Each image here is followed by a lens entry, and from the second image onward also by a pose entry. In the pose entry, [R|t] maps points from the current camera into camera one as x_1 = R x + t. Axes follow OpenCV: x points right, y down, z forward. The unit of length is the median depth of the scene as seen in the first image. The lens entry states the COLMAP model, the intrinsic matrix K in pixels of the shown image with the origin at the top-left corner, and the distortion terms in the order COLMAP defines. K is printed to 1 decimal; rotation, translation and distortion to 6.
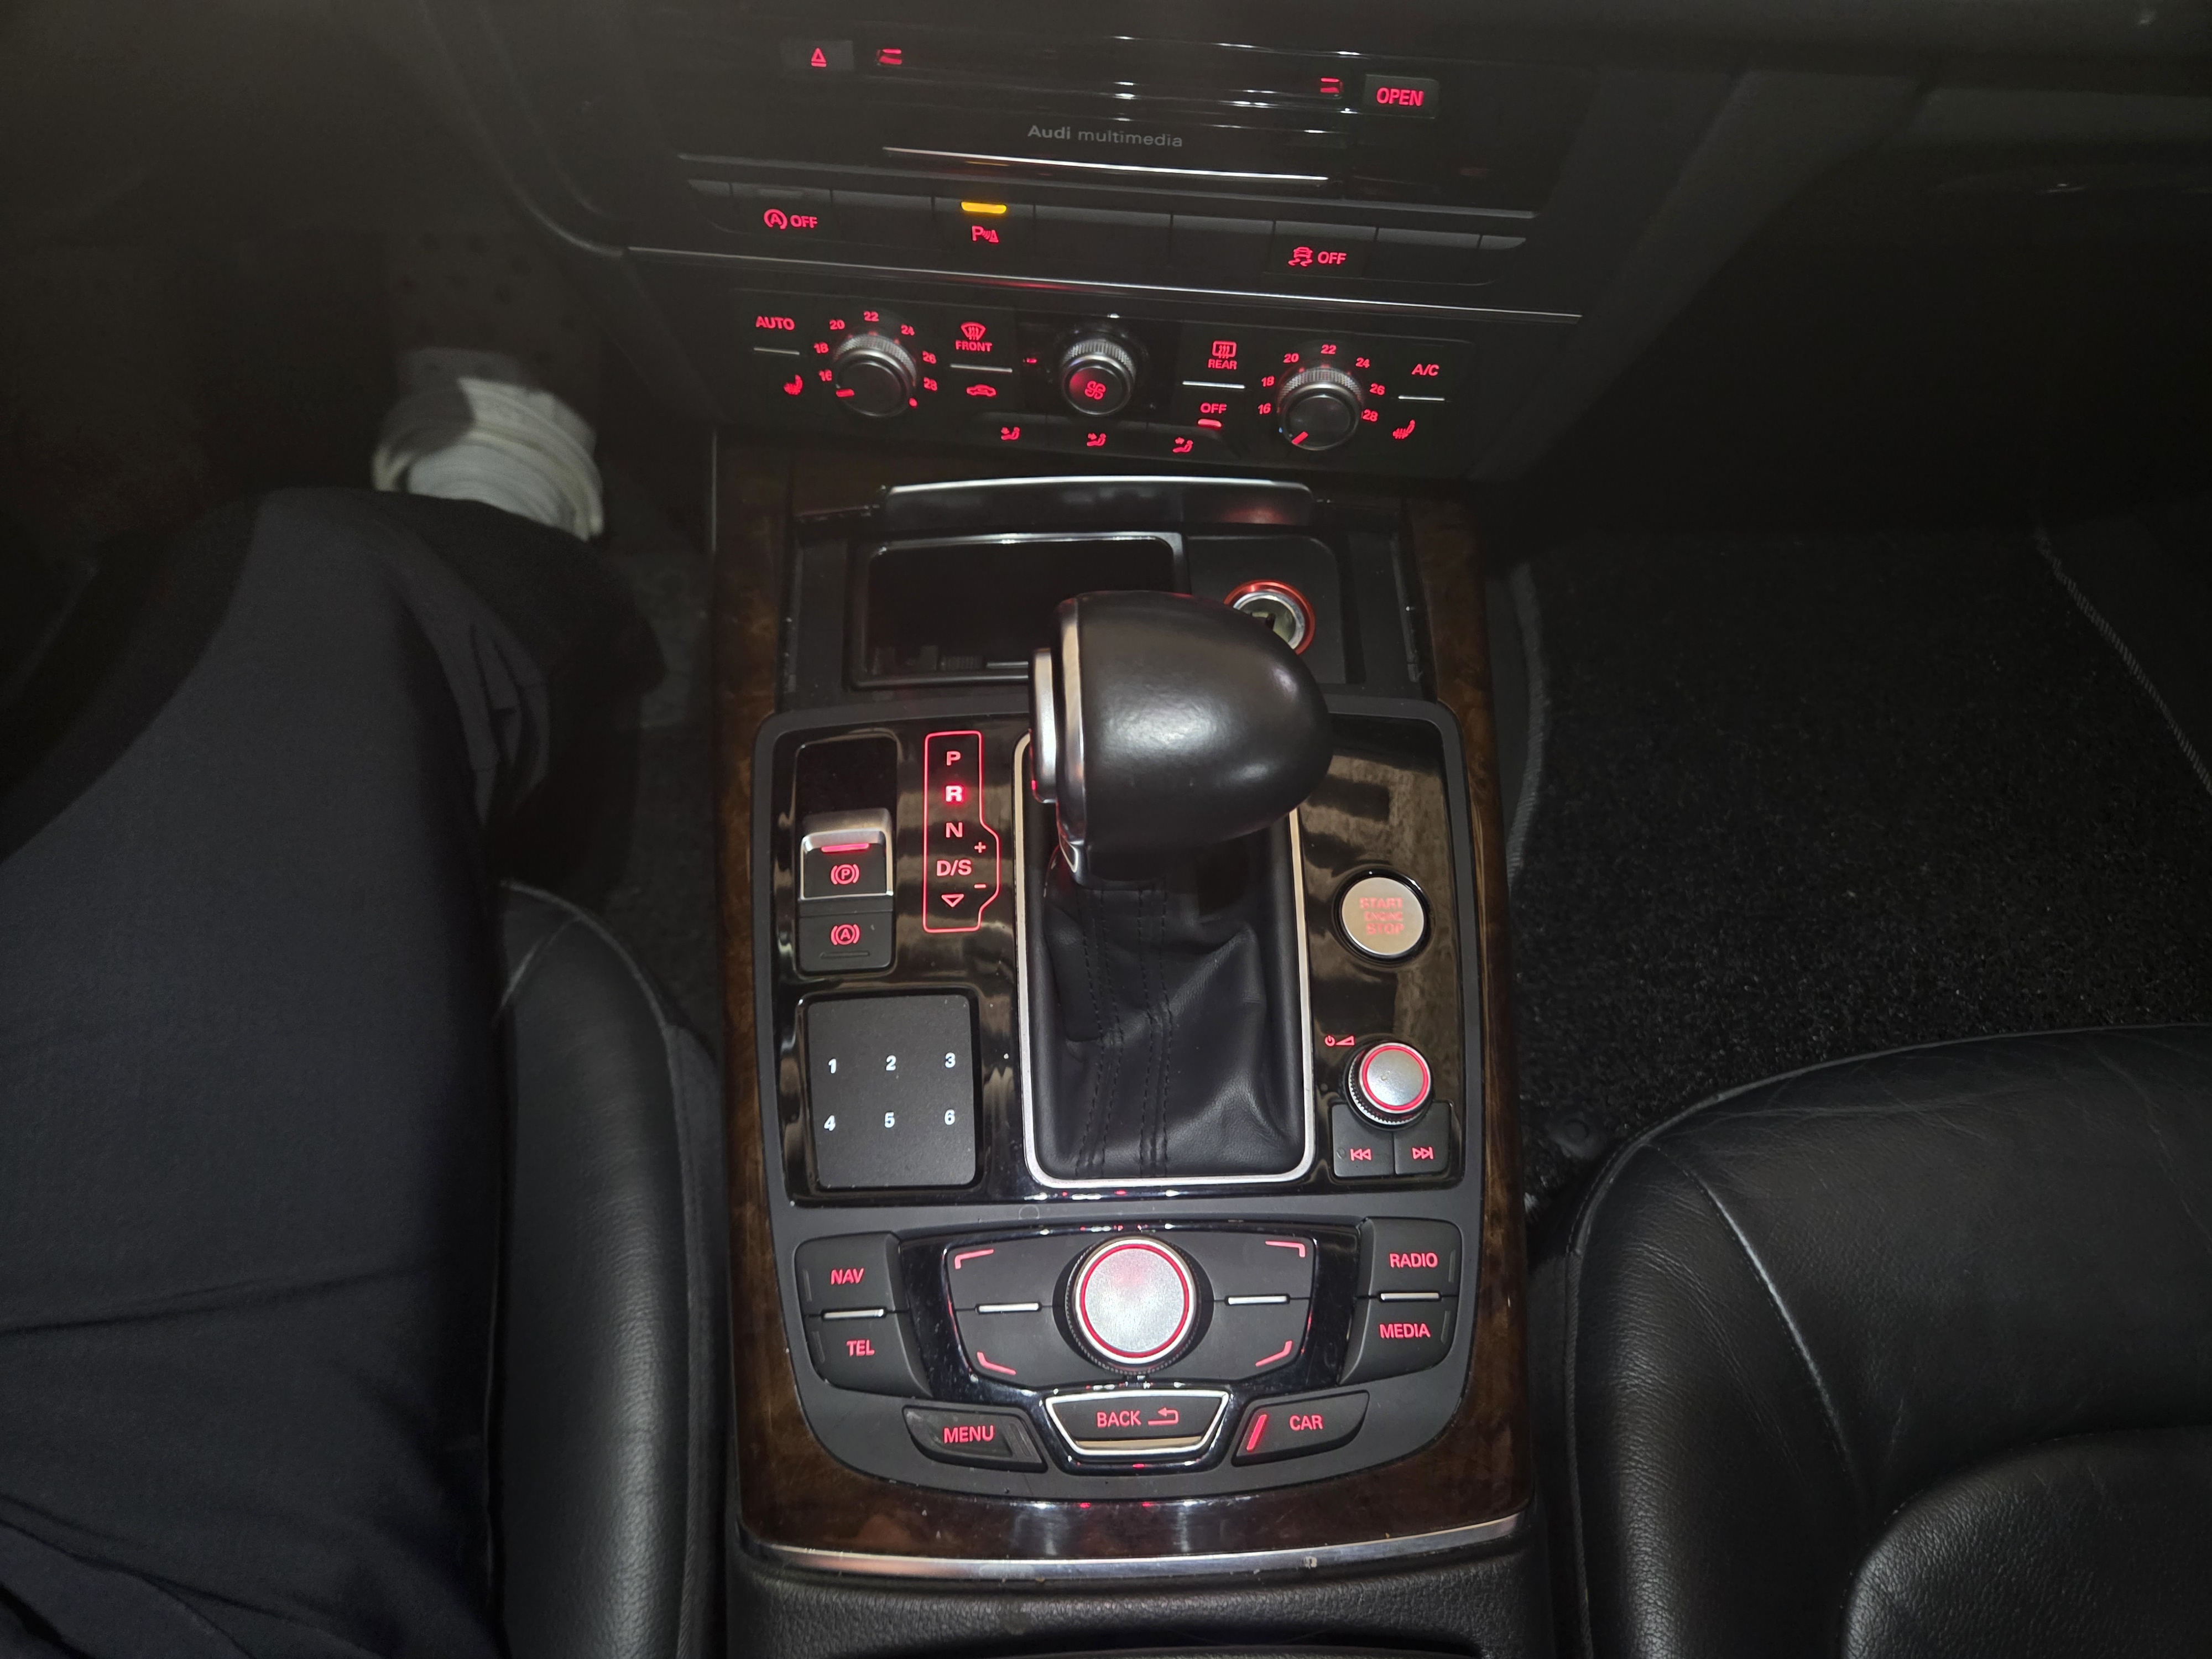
lens RADIAL K [[1513.3, 0, 1100.0], [0, 1513.3, 841.0], [0, 0, 1]] dist [0.052925, -0.051193]
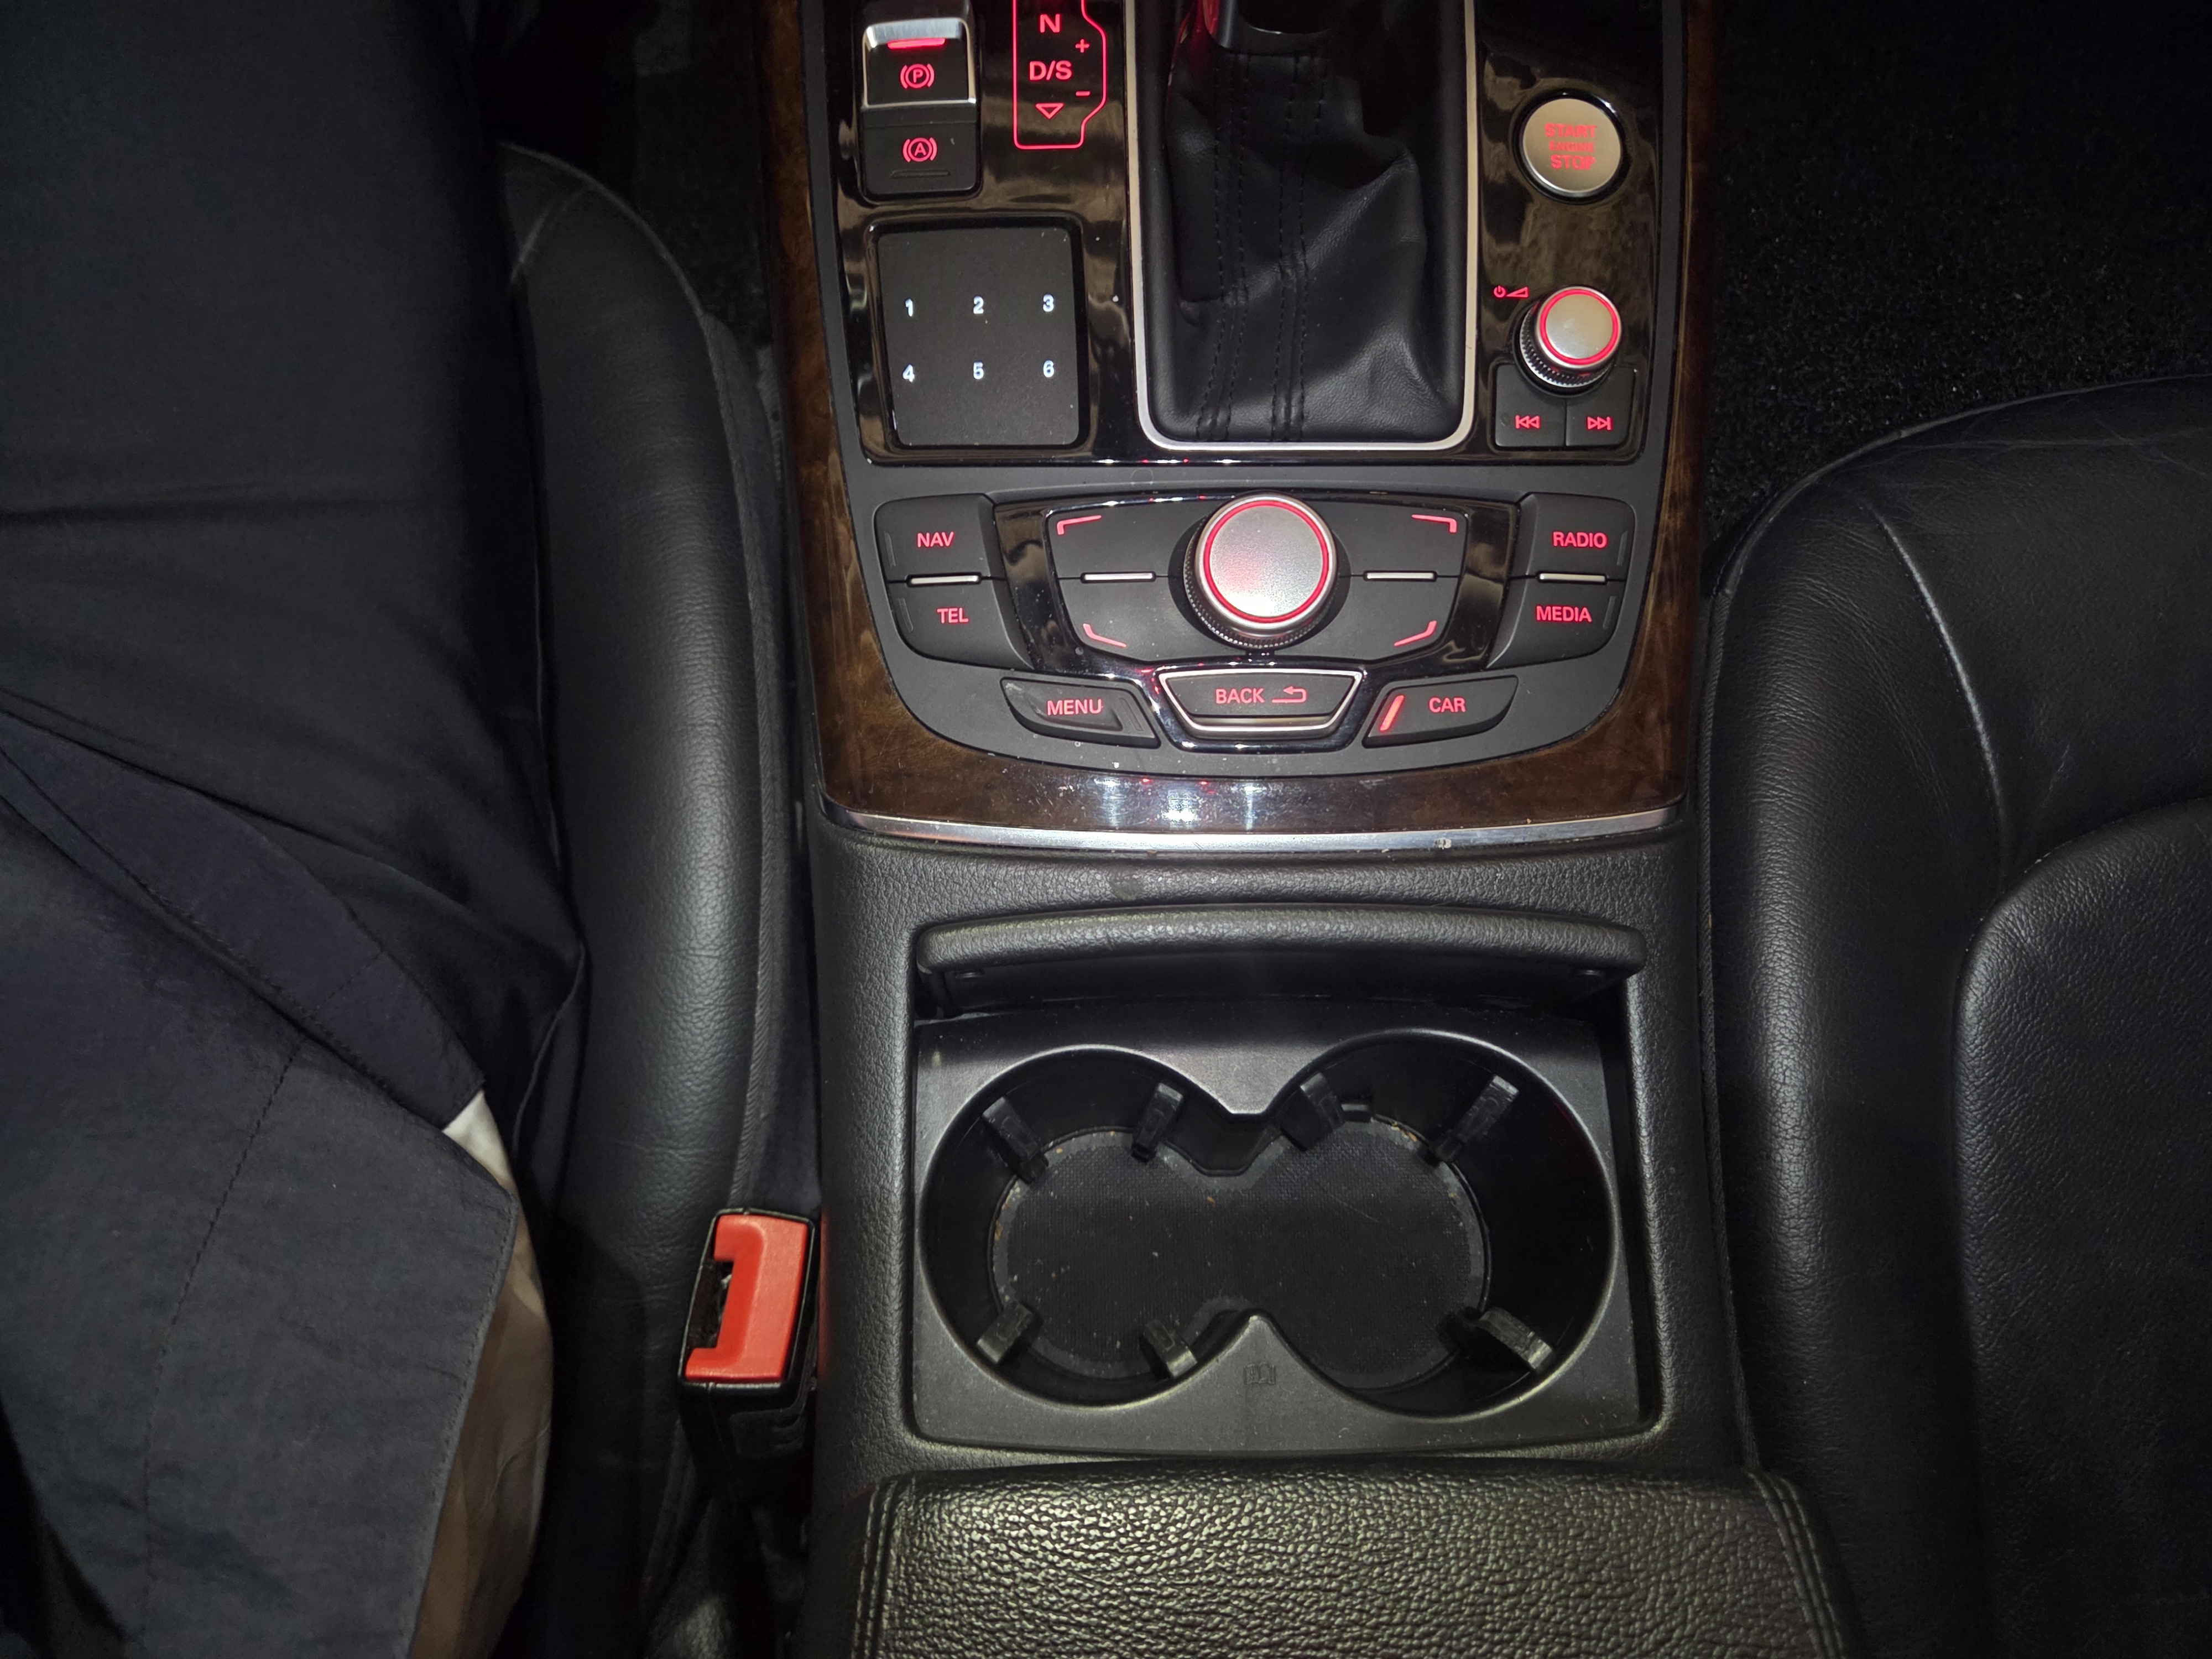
lens RADIAL K [[1513.3, 0, 1082.0], [0, 1513.3, 832.4], [0, 0, 1]] dist [0.052925, -0.051193]
pose [[0.999685, 0.023877, -0.007711, -0.063570], [-0.020911, 0.962664, 0.269890, 0.190137], [0.013867, -0.269644, 0.962860, 0.098327]]
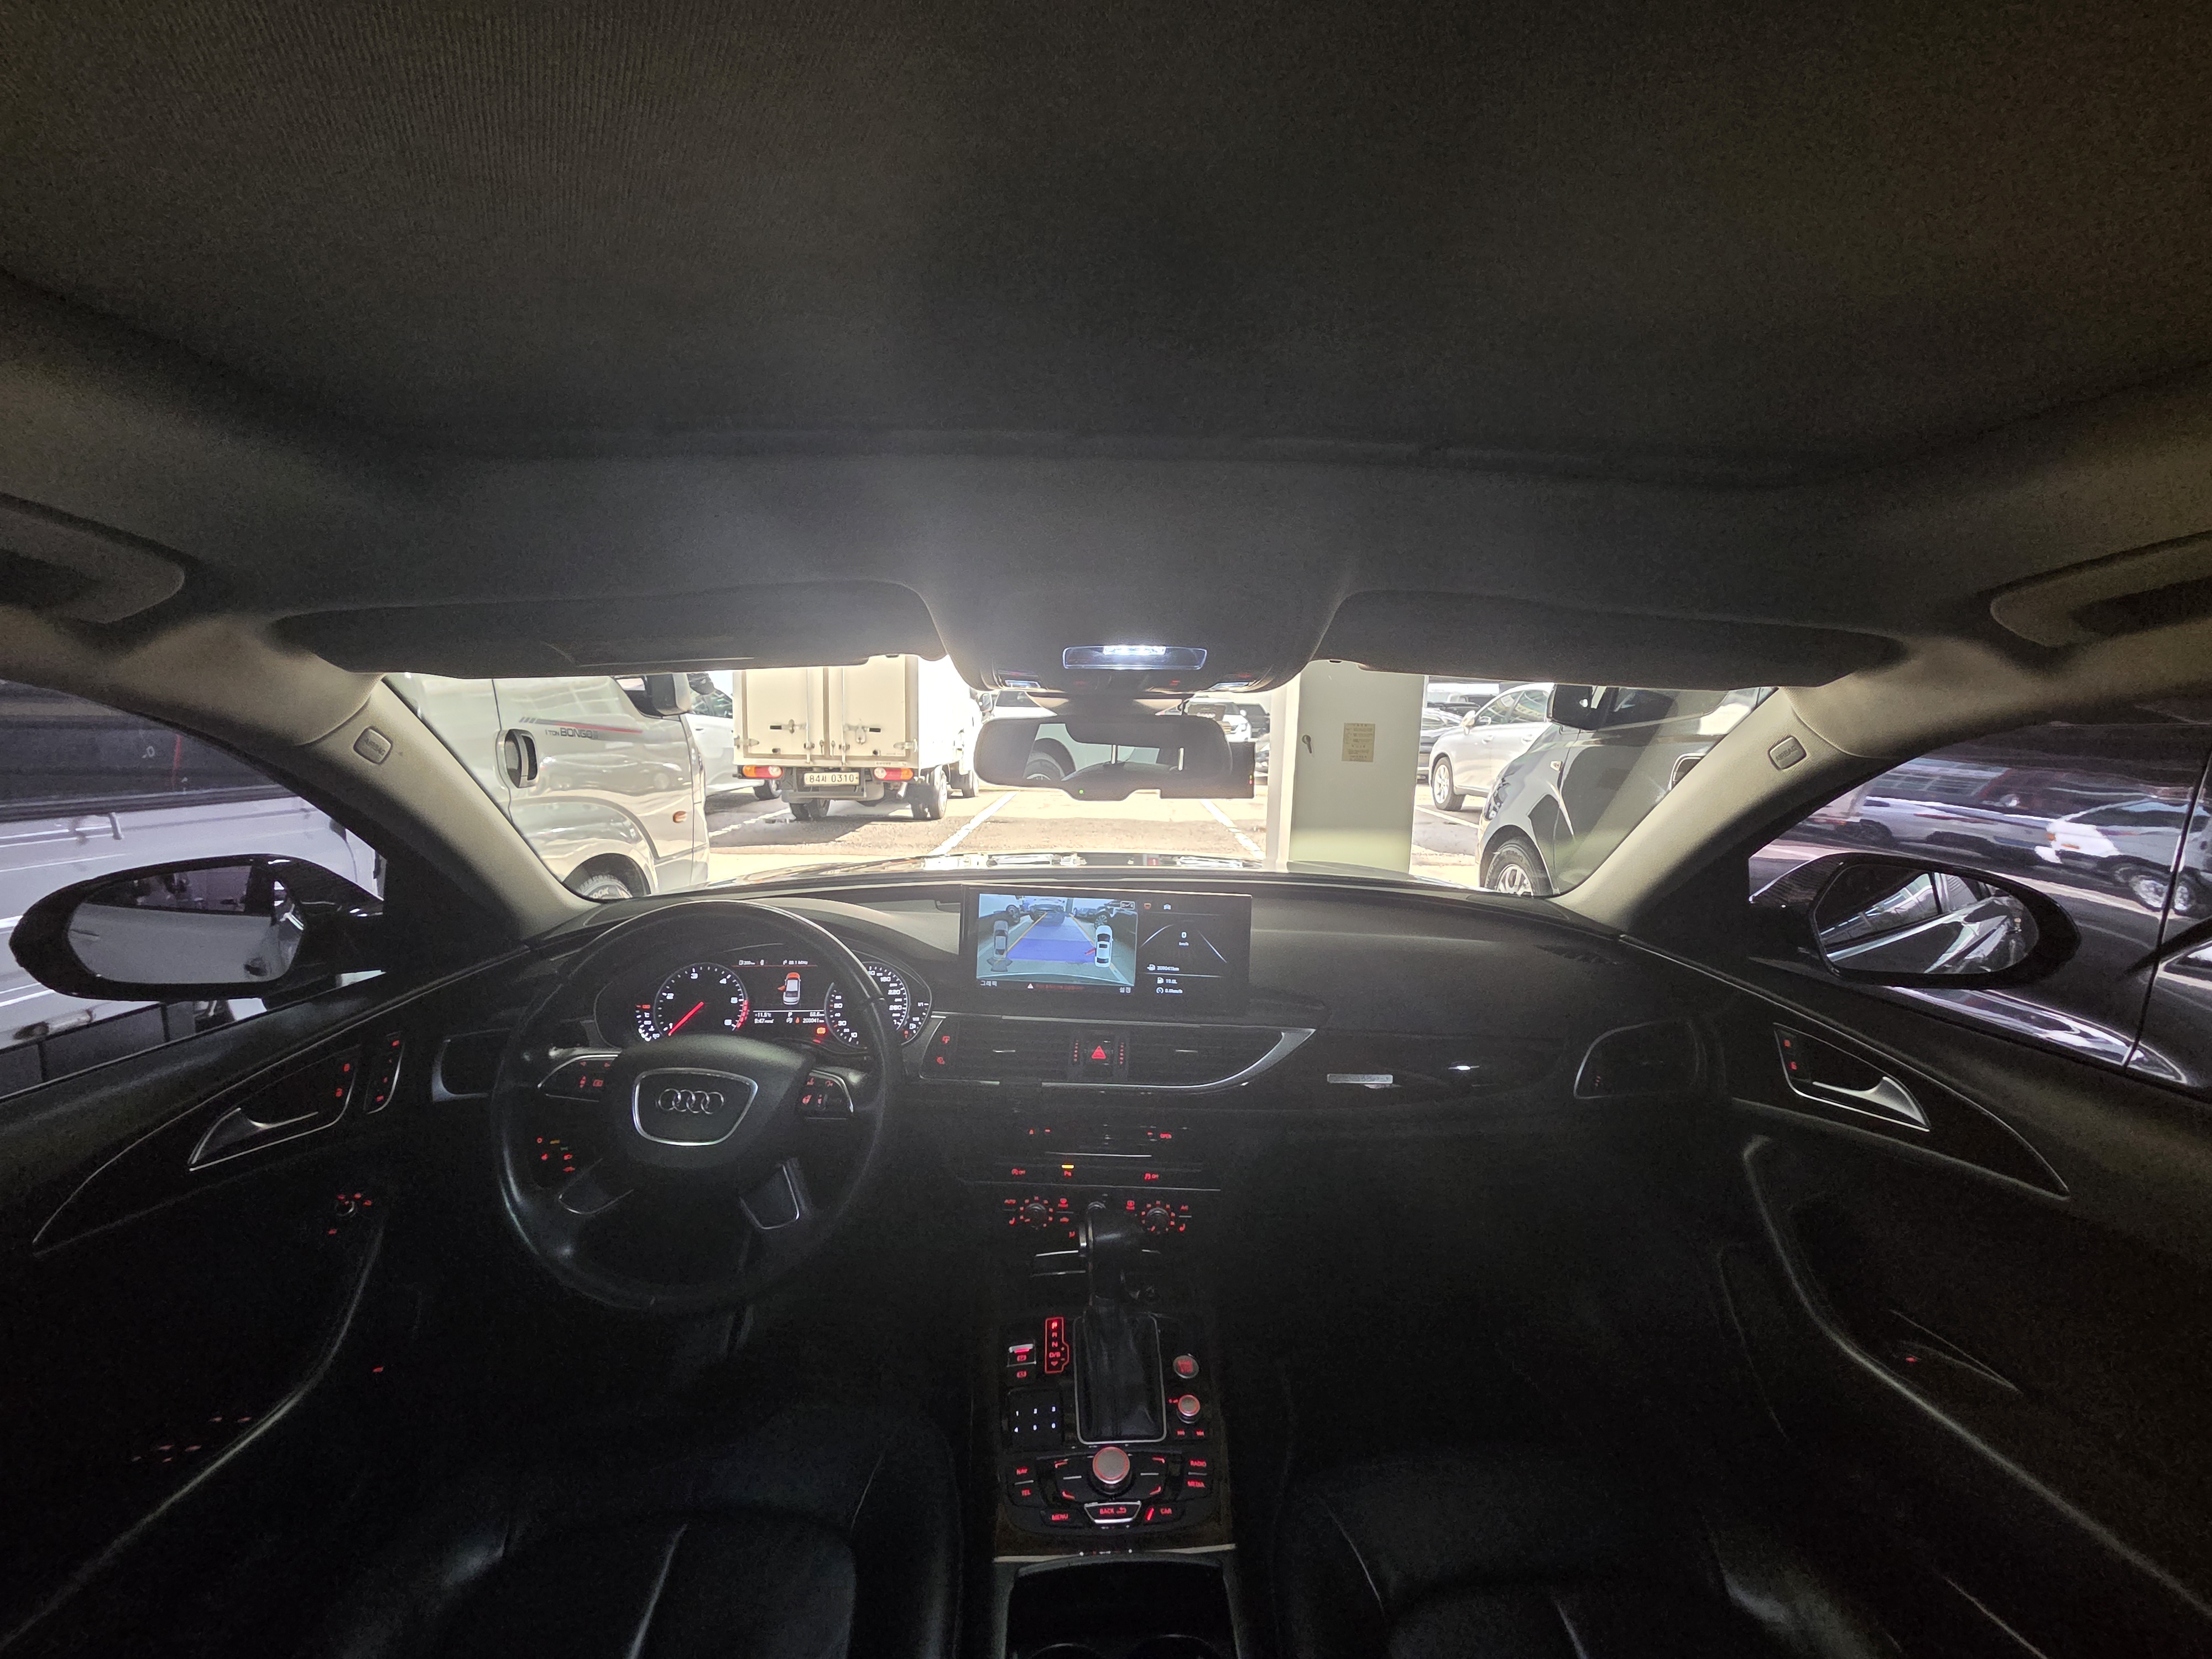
lens RADIAL K [[915.6, 0, 1120.8], [0, 915.6, 818.6], [0, 0, 1]] dist [0.003379, 0.000068]
pose [[0.999434, -0.013681, 0.030728, 0.001701], [0.032533, 0.625191, -0.779794, 0.848491], [-0.008543, 0.780352, 0.625282, -1.157763]]
